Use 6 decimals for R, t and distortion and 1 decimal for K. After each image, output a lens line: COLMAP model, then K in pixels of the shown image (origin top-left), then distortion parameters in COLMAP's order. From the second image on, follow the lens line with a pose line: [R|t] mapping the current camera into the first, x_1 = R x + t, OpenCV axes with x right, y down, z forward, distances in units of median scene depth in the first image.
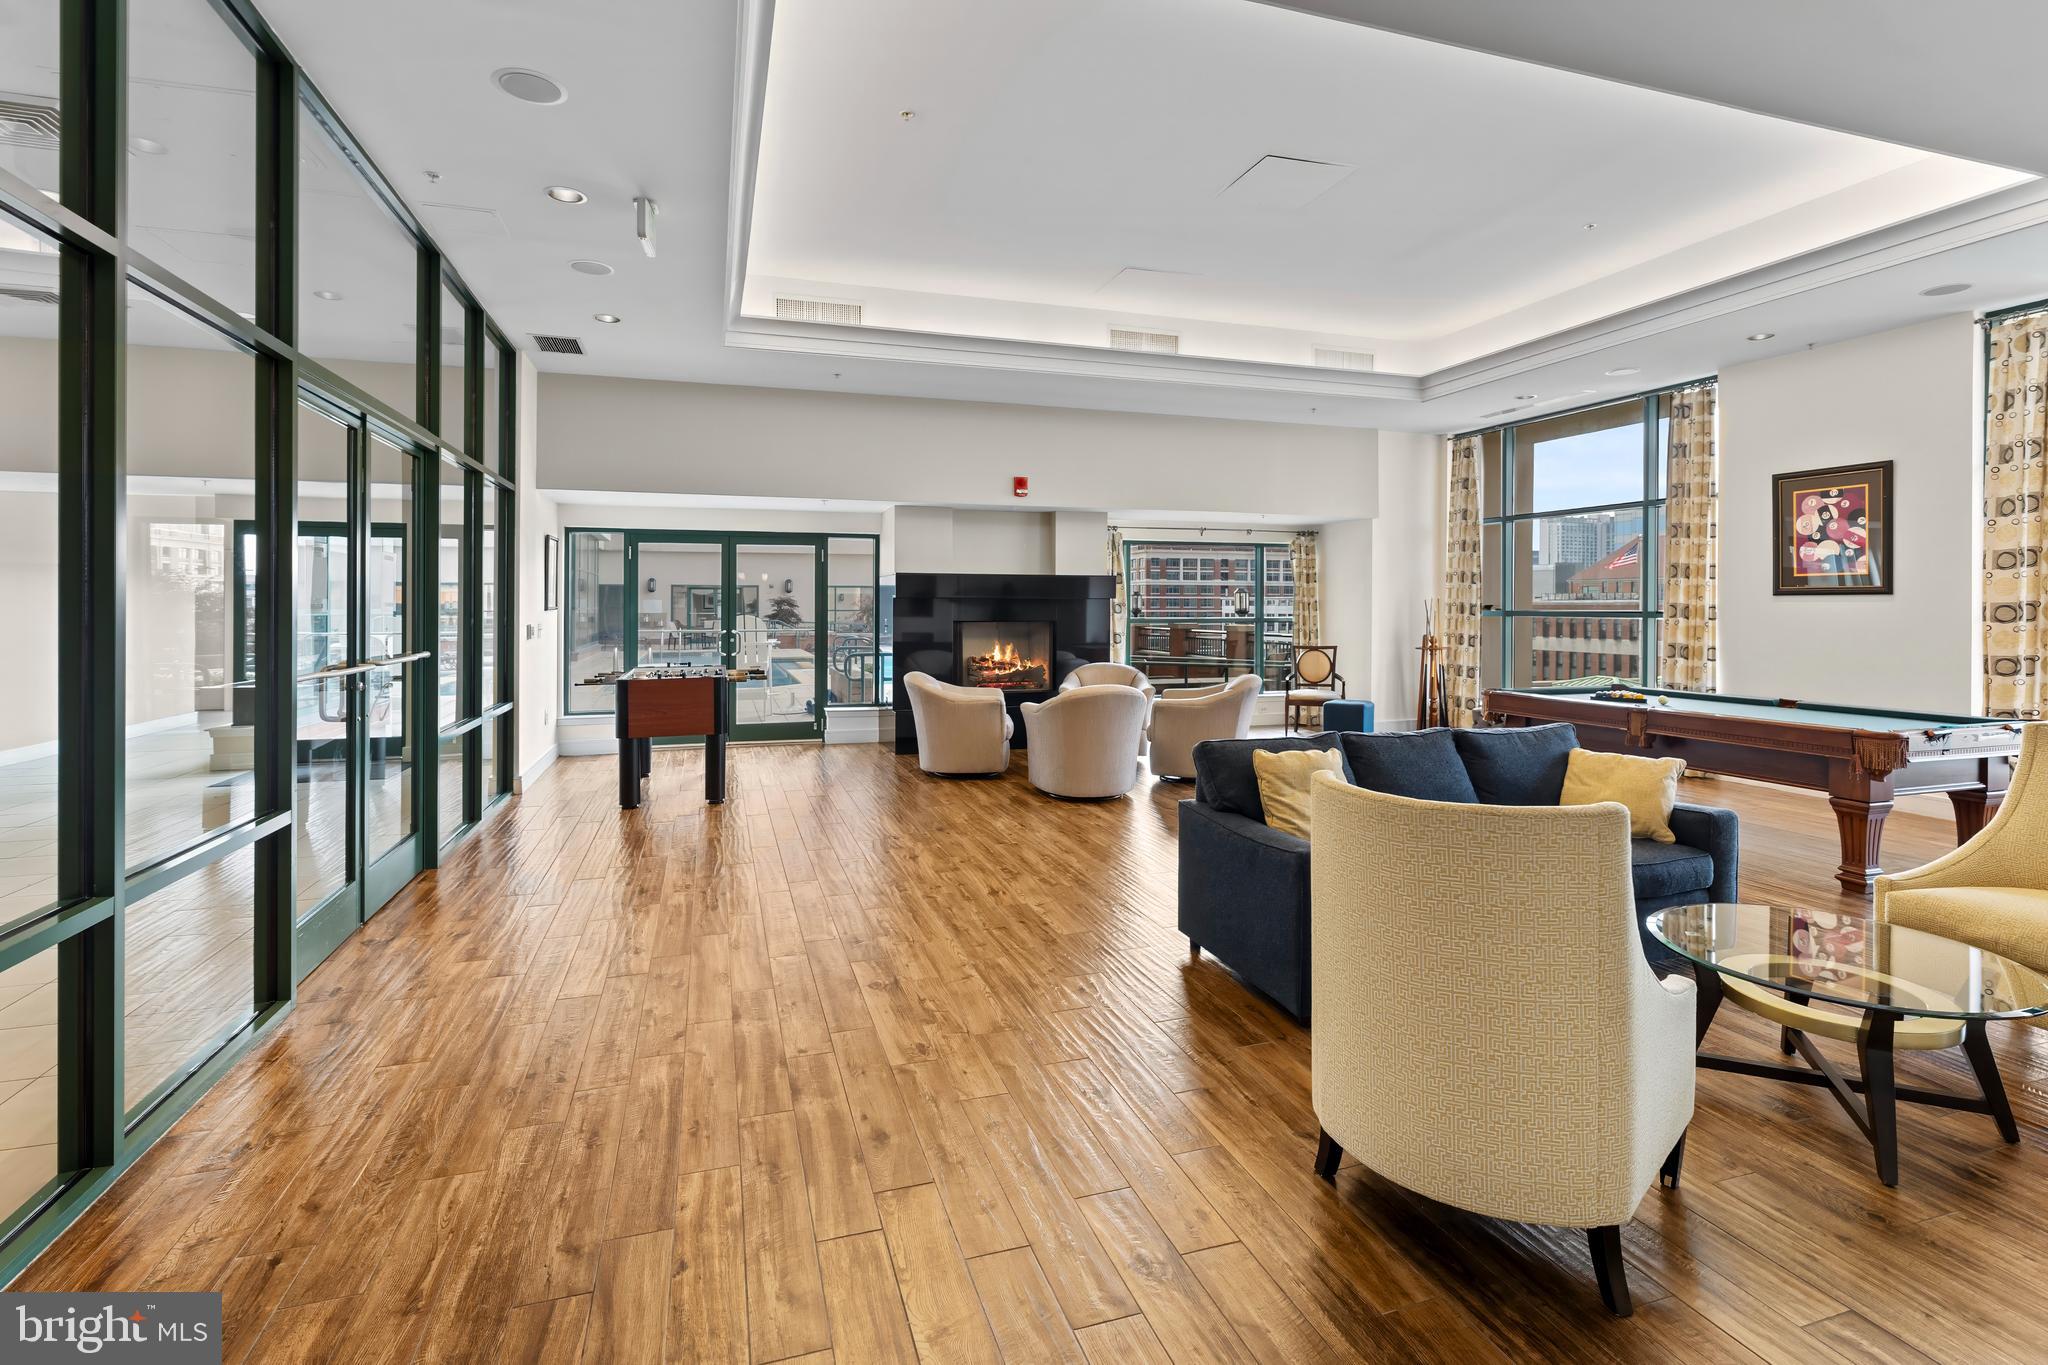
lens RADIAL K [[960.2, 0, 1016.7], [0, 960.2, 608.9], [0, 0, 1]] dist [0.000087, -0.000046]
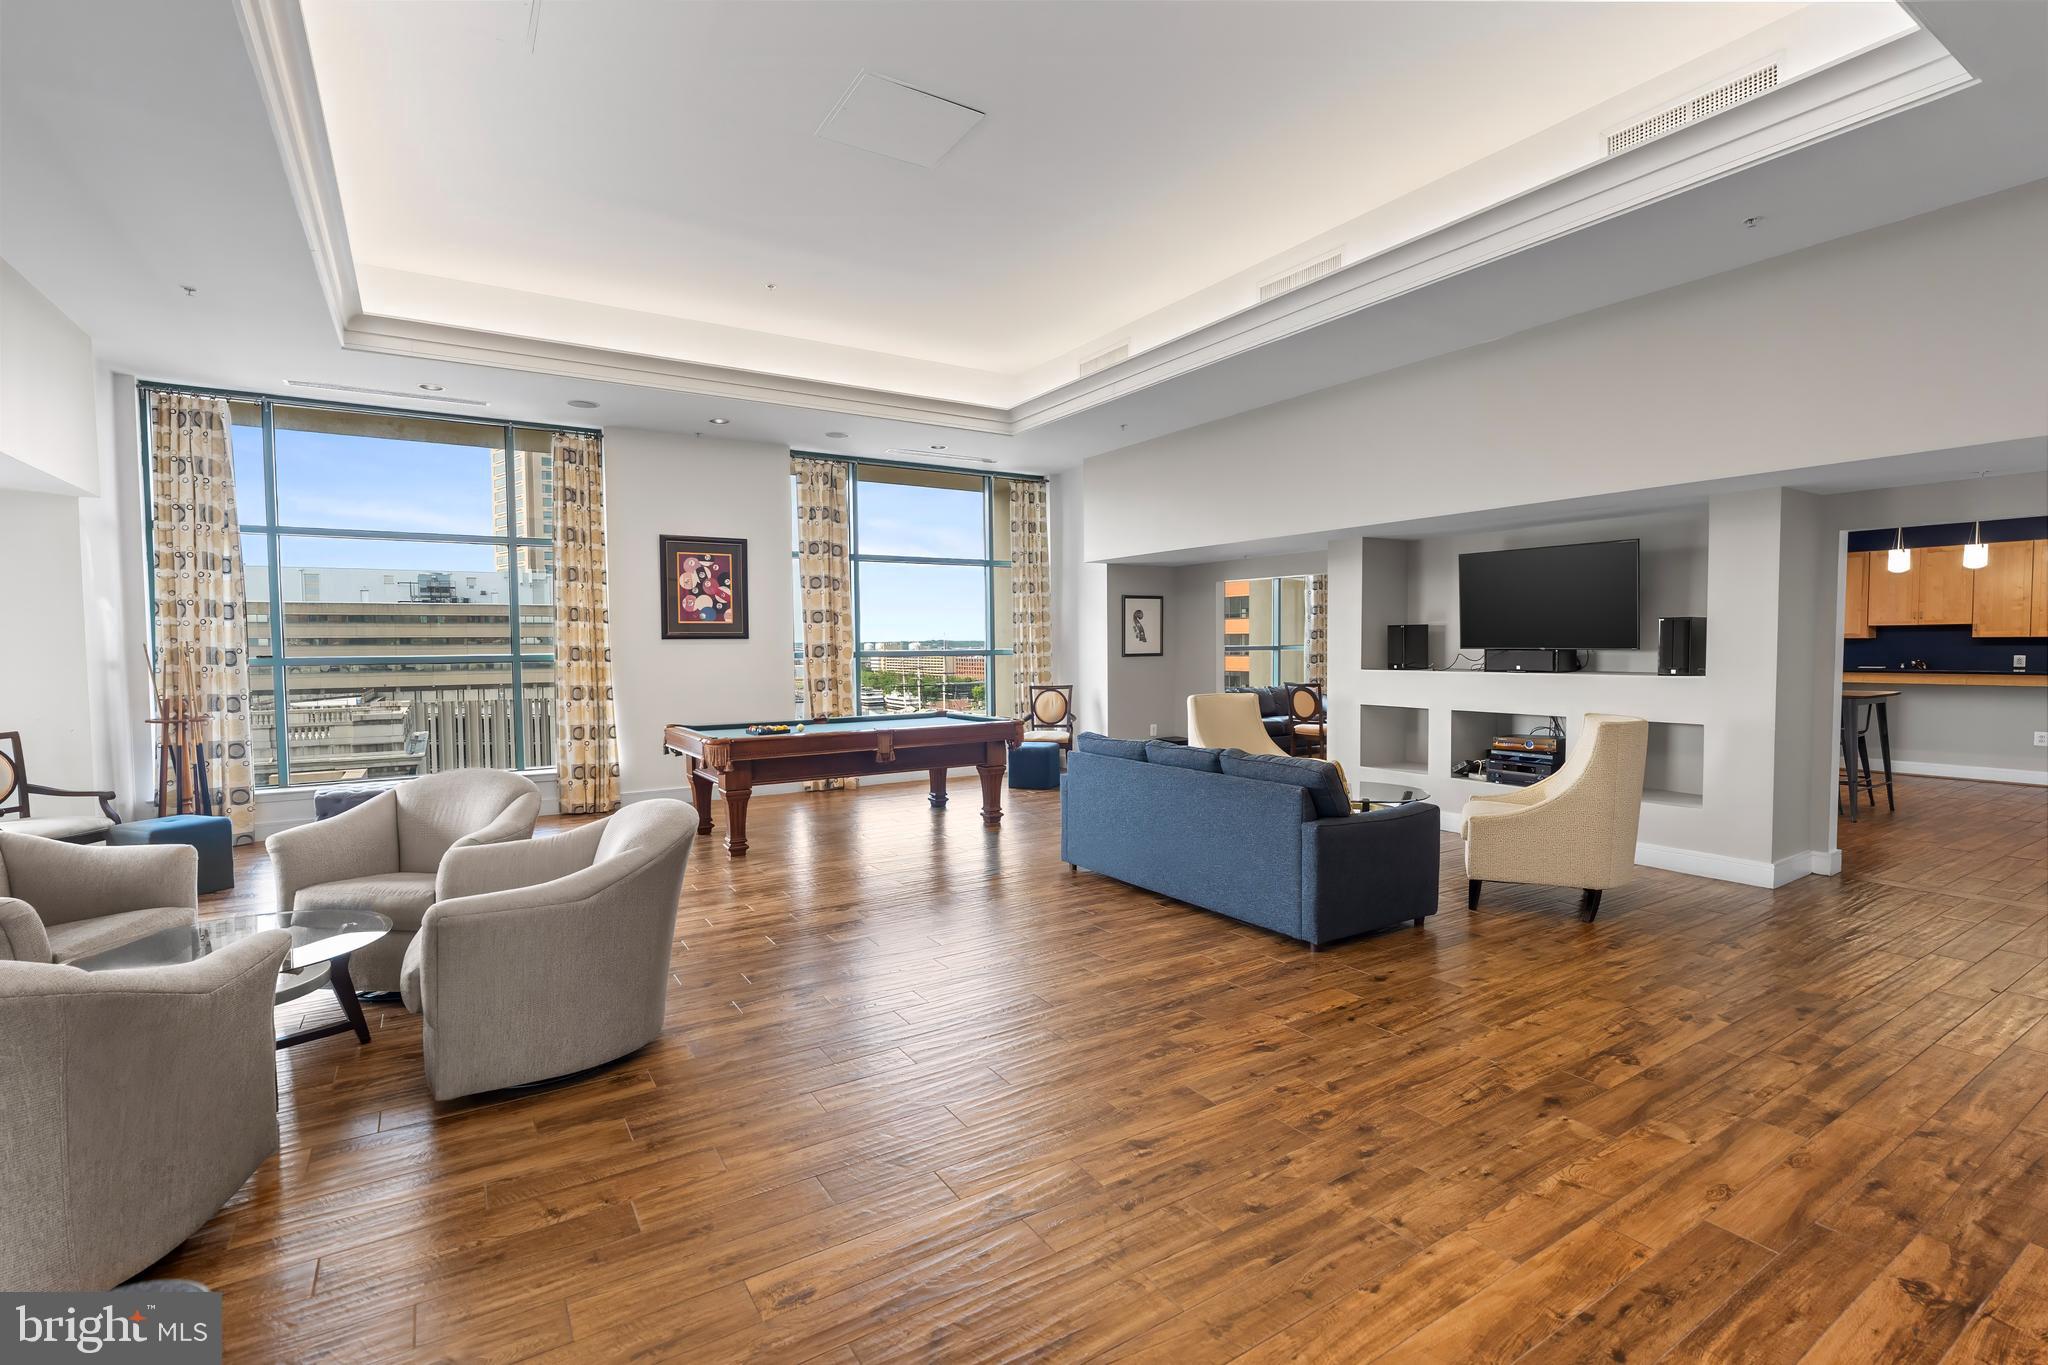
lens RADIAL K [[917.9, 0, 1024.0], [0, 917.9, 682.5], [0, 0, 1]] dist [-0.002190, -0.000281]
pose [[-0.253741, -0.039503, 0.966465, -0.589552], [0.011490, 0.998972, 0.043848, -0.007440], [-0.967204, 0.022231, -0.253026, 1.261491]]
